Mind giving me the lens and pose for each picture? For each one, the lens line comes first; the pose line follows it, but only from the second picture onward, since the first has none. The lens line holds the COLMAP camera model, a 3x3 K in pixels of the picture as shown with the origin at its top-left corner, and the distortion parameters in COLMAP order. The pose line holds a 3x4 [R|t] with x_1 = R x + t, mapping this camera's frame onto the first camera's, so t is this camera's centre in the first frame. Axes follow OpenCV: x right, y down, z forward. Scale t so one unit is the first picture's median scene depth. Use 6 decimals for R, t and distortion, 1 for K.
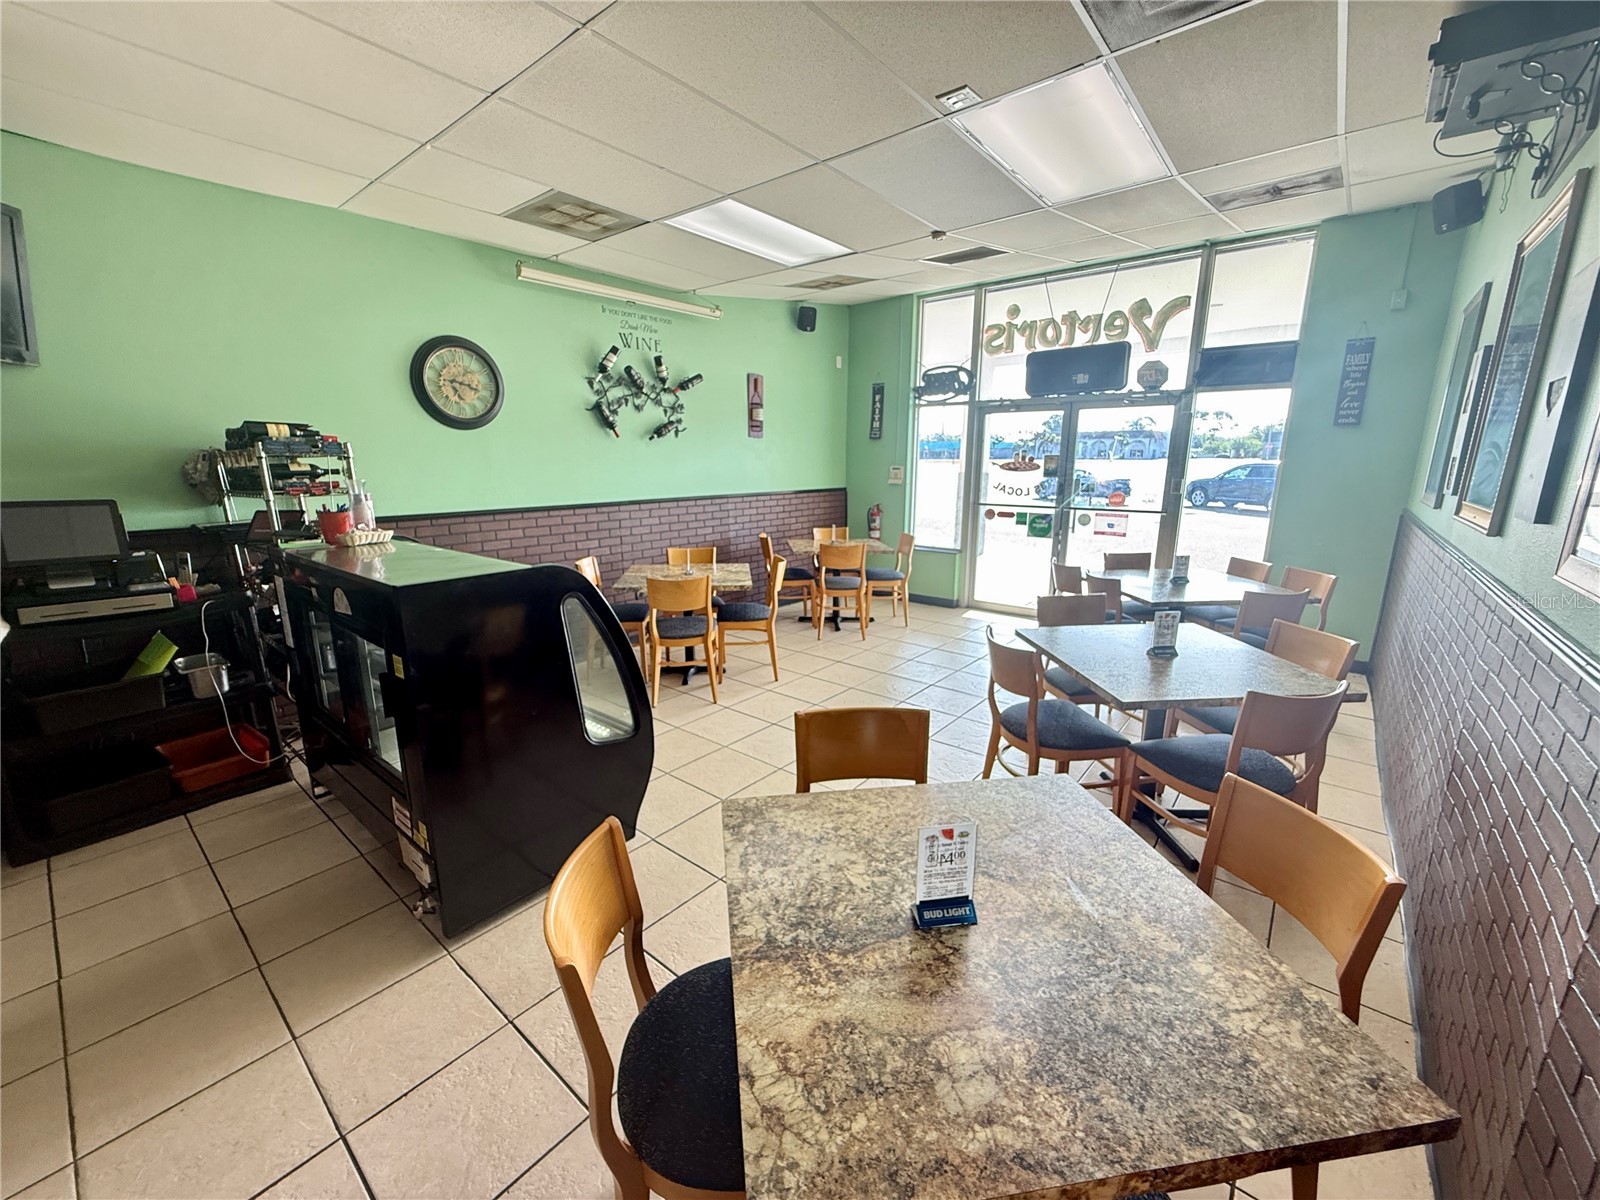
lens RADIAL K [[633.2, 0, 800.8], [0, 633.2, 598.5], [0, 0, 1]] dist [0.000914, 0.000119]
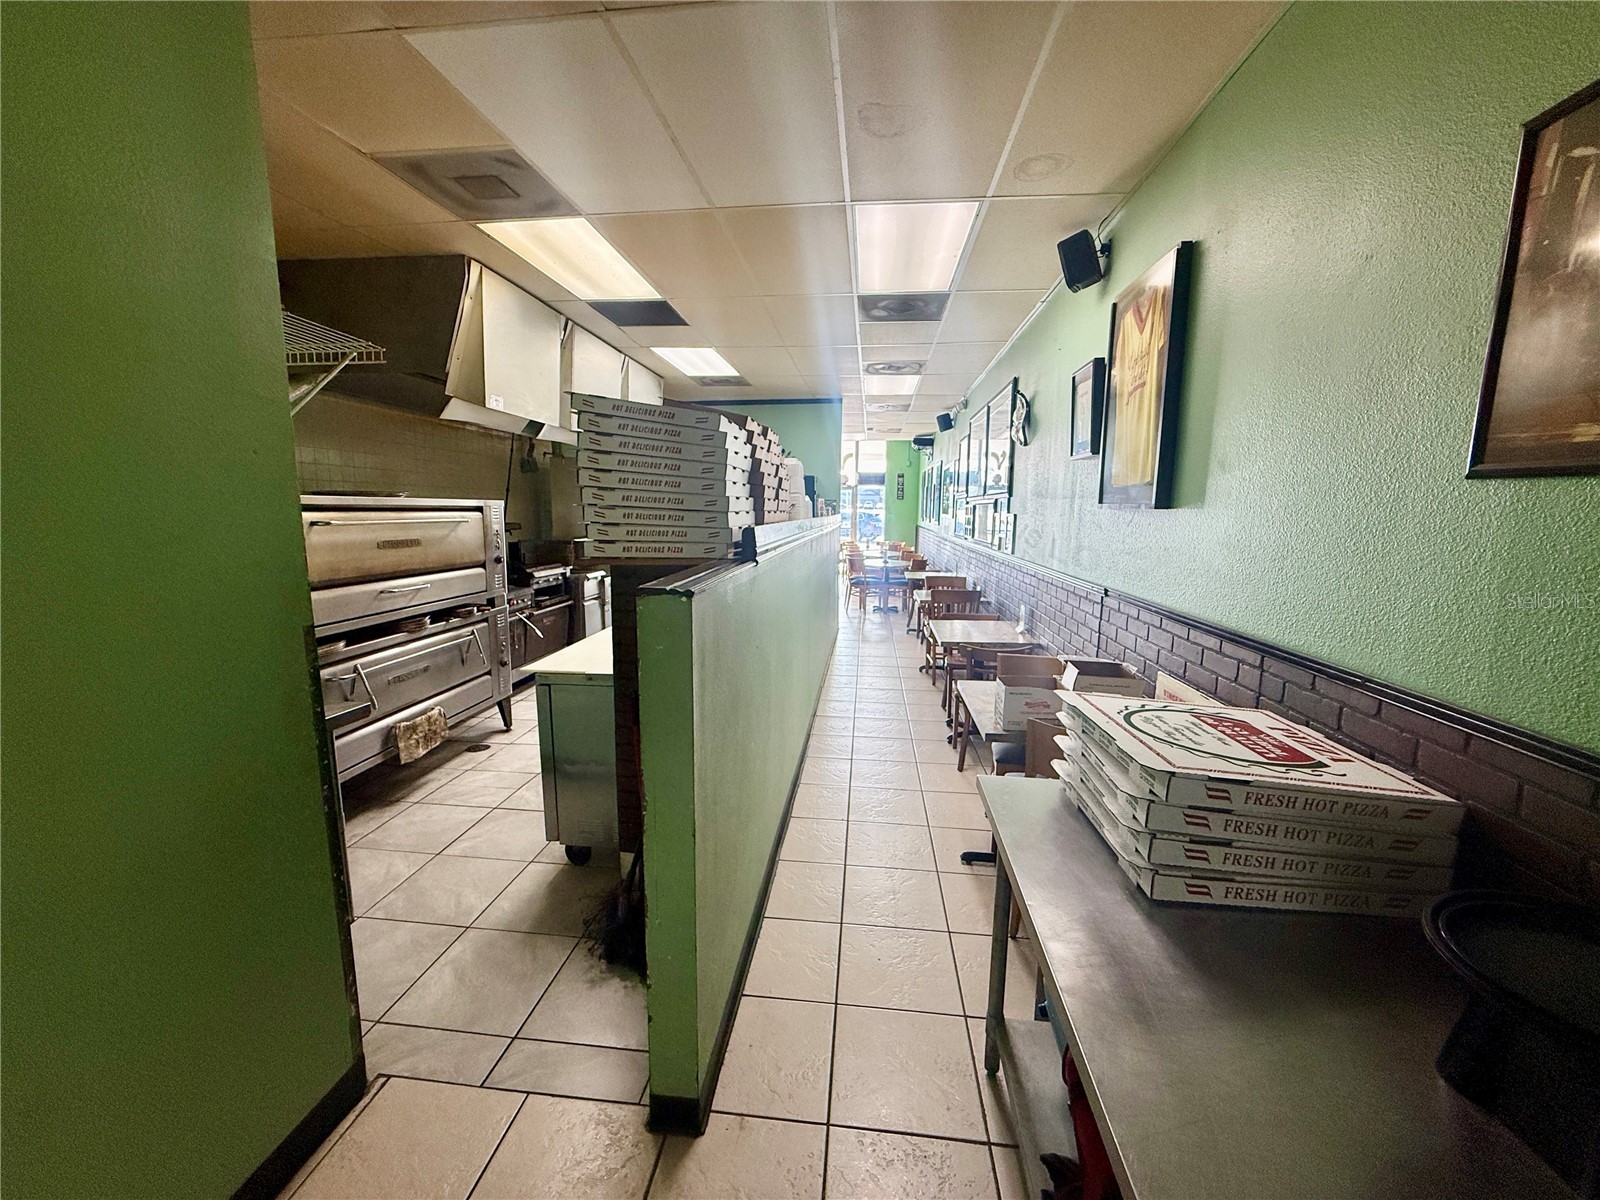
lens RADIAL K [[633.2, 0, 797.9], [0, 633.2, 600.5], [0, 0, 1]] dist [0.000914, 0.000119]
pose [[0.835536, -0.069868, 0.544975, -1.094367], [0.108707, 0.993296, -0.039321, 0.246913], [-0.538574, 0.092097, 0.837530, -1.099073]]
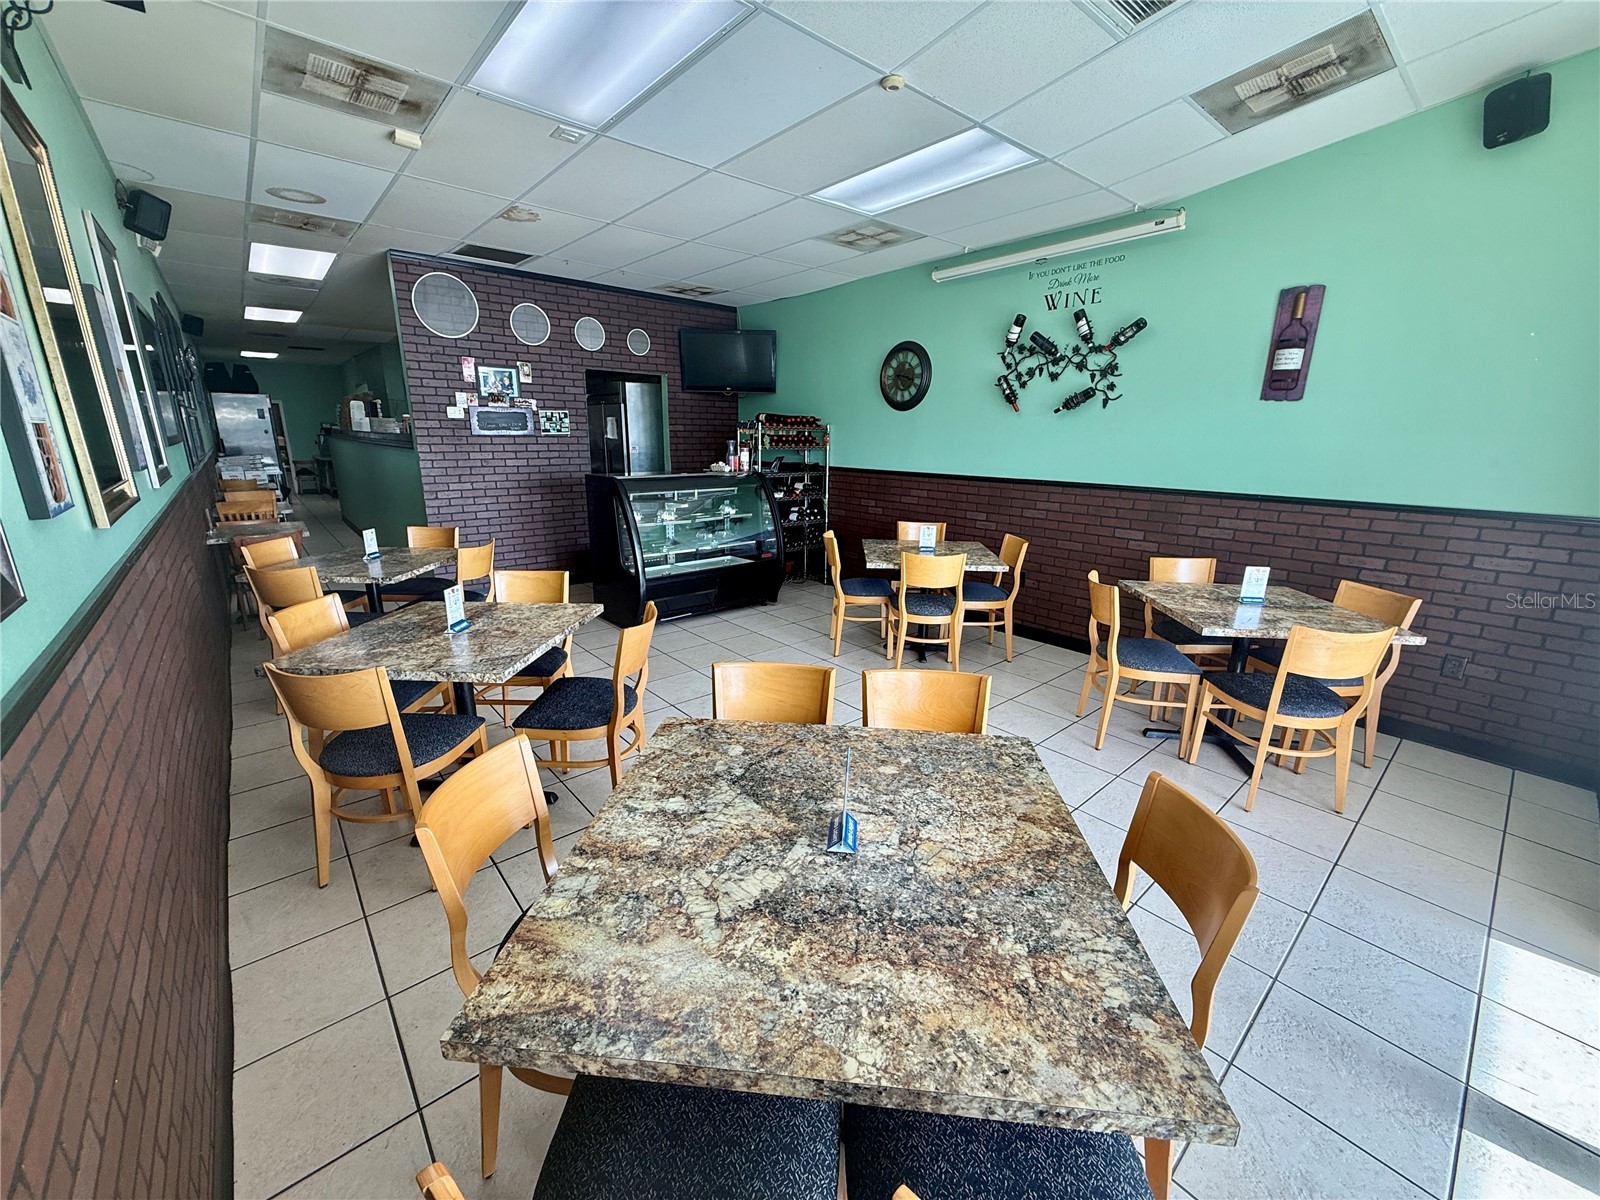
lens RADIAL K [[633.2, 0, 792.9], [0, 633.2, 602.7], [0, 0, 1]] dist [0.000914, 0.000119]
pose [[-0.173045, 0.257063, -0.950776, 0.644259], [-0.223541, 0.929895, 0.292103, -0.162602], [0.959211, 0.263084, -0.103450, 0.728455]]
